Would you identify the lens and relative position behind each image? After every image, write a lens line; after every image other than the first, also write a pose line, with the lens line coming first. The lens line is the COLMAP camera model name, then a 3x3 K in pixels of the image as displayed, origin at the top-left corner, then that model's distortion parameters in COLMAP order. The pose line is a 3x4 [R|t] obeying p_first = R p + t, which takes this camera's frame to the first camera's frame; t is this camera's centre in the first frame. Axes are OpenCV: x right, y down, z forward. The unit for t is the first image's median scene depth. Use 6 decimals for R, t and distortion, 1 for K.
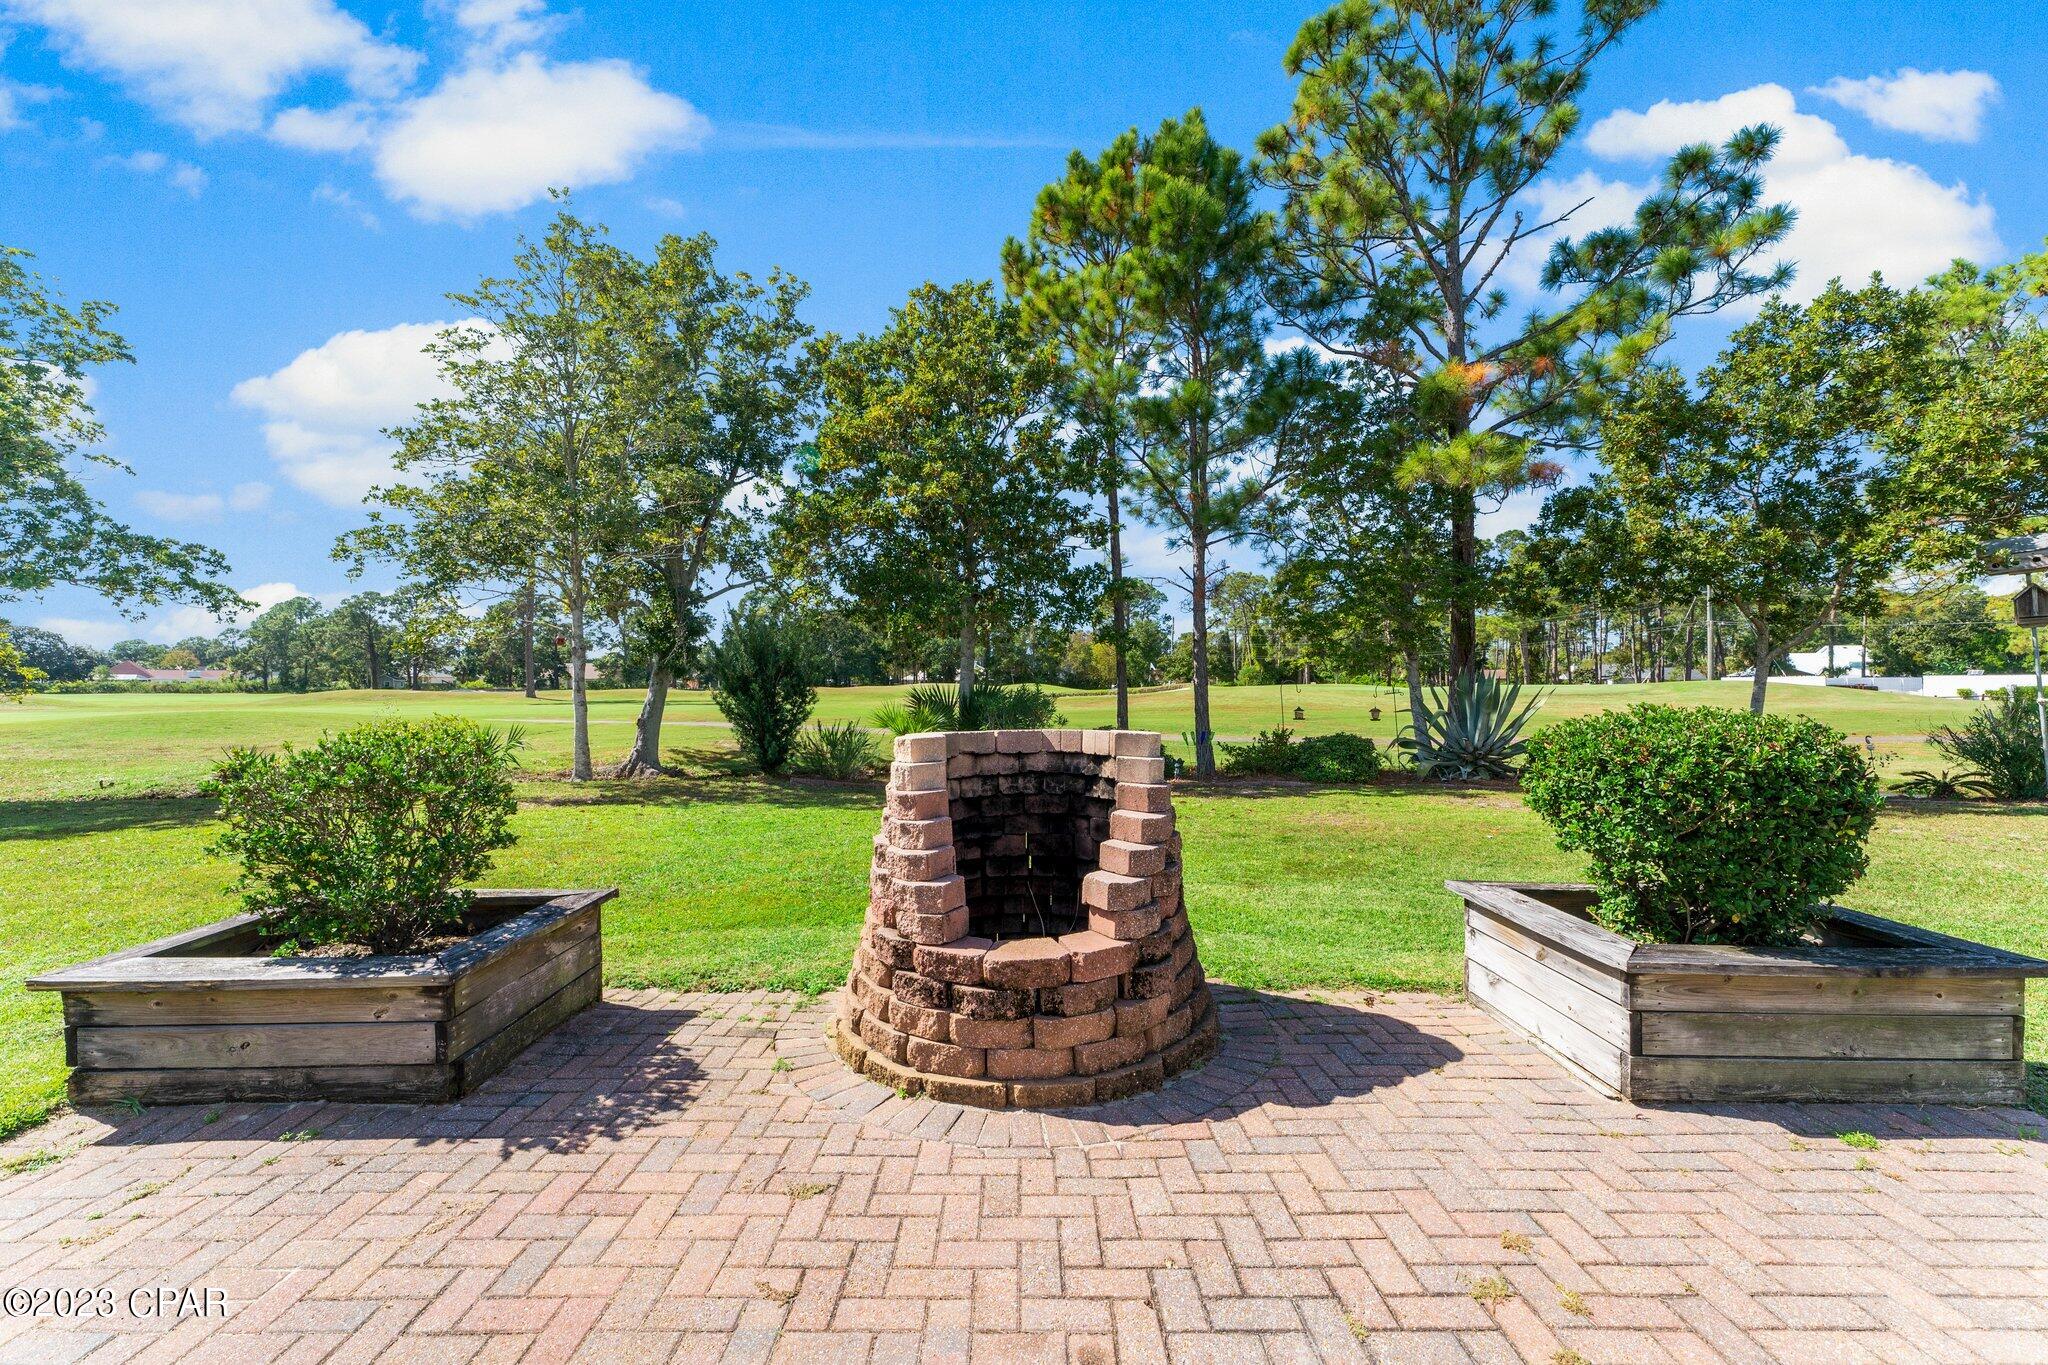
lens RADIAL K [[816.0, 0, 1017.9], [0, 816.0, 688.1], [0, 0, 1]] dist [0.001277, -0.000561]
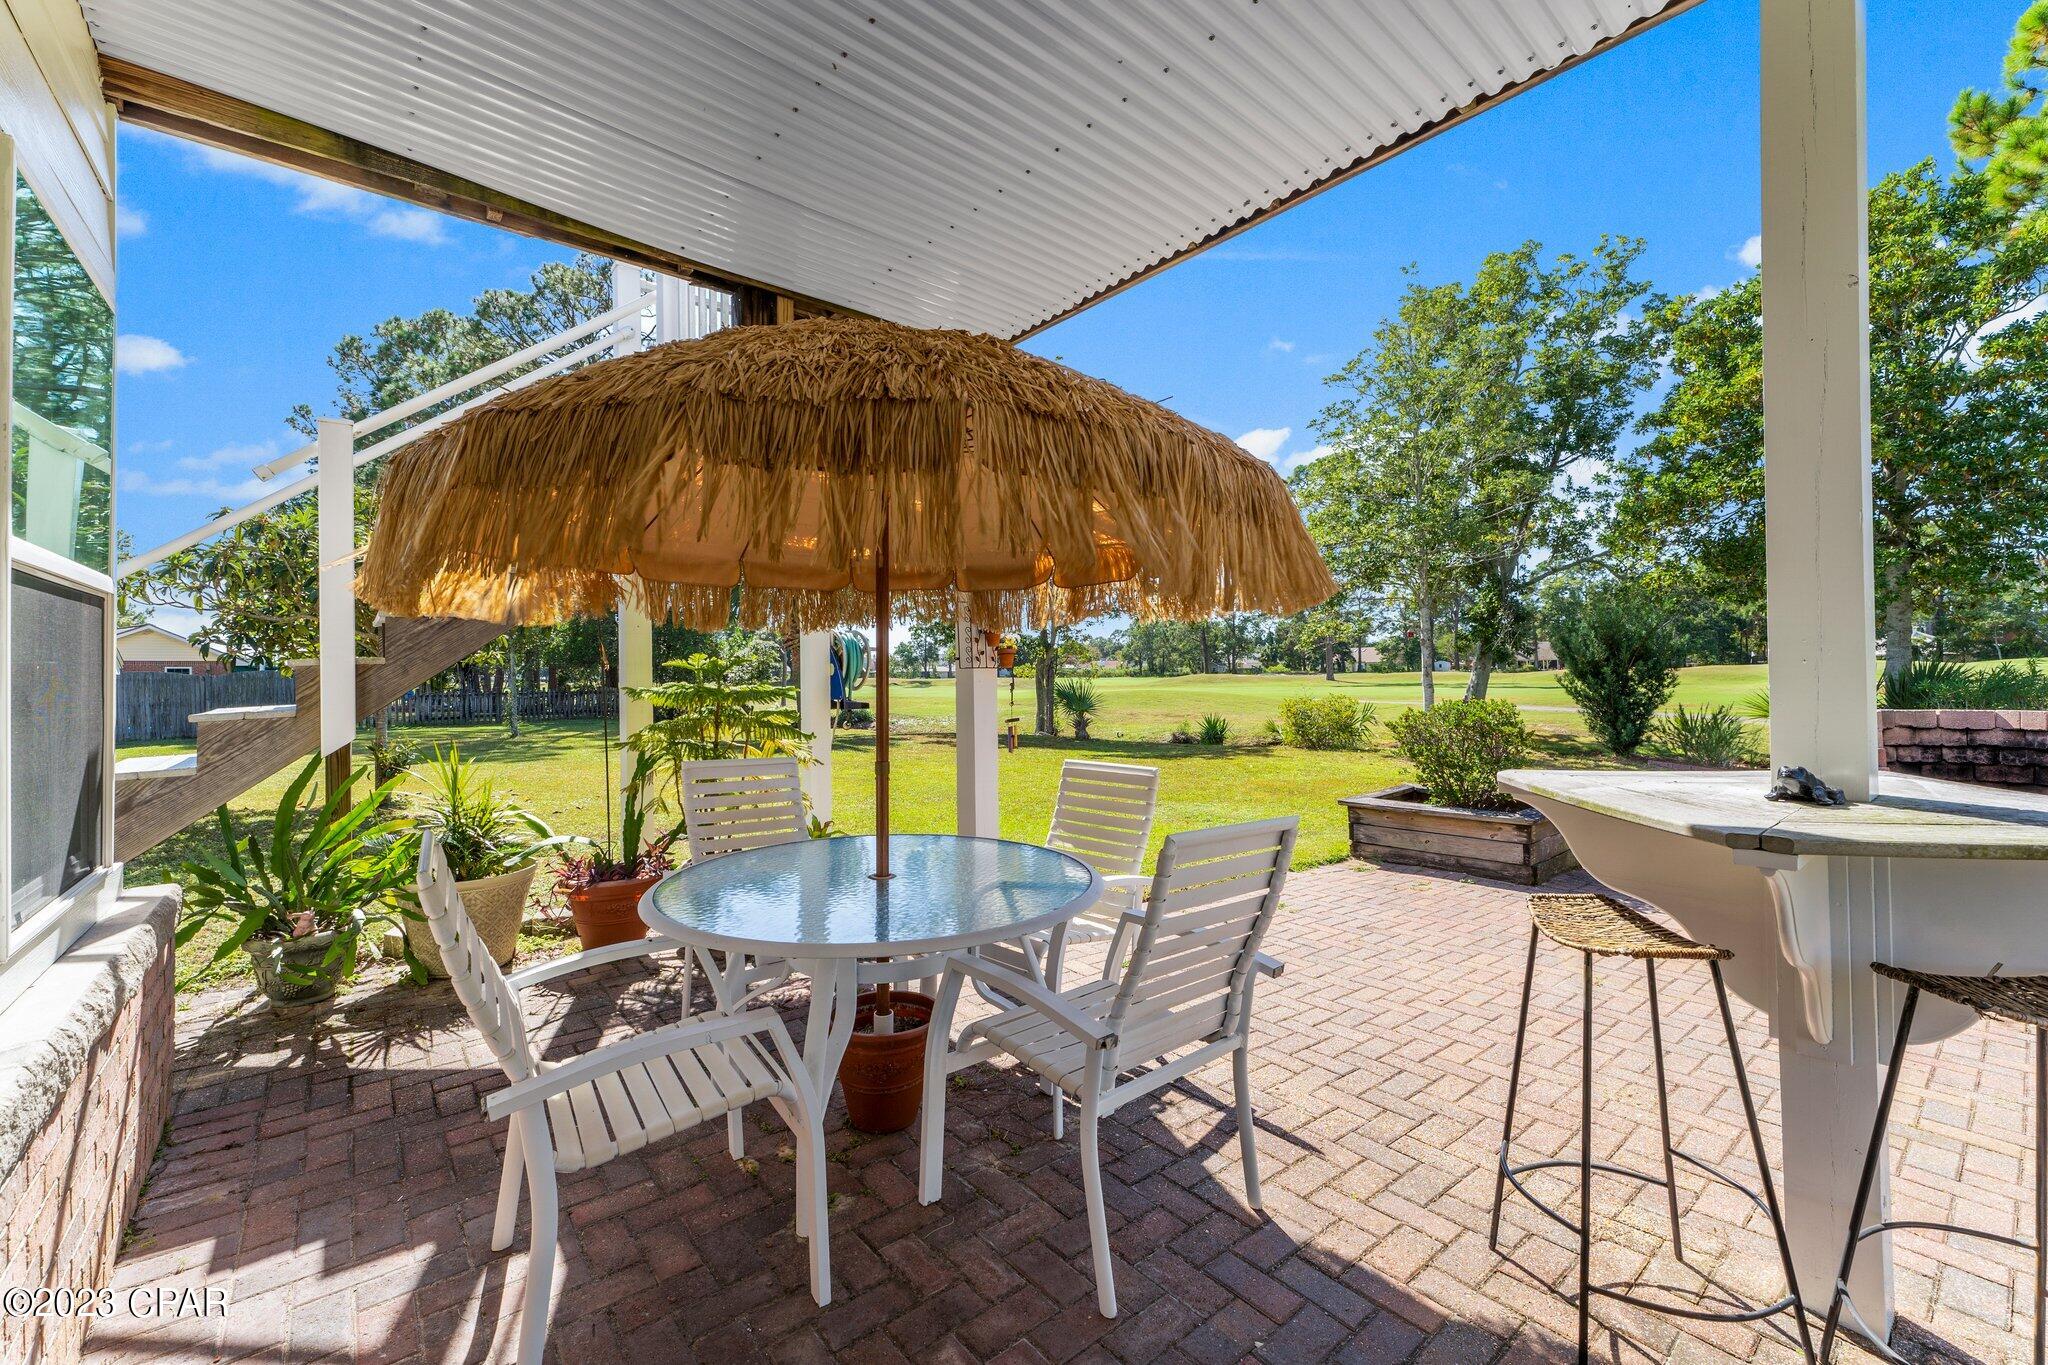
lens RADIAL K [[829.9, 0, 1027.5], [0, 829.9, 663.8], [0, 0, 1]] dist [0.009919, -0.003986]
pose [[0.646333, -0.015833, -0.762891, 0.011286], [0.009698, 0.999874, -0.012535, -0.003515], [0.762994, 0.000703, 0.646405, -0.204771]]
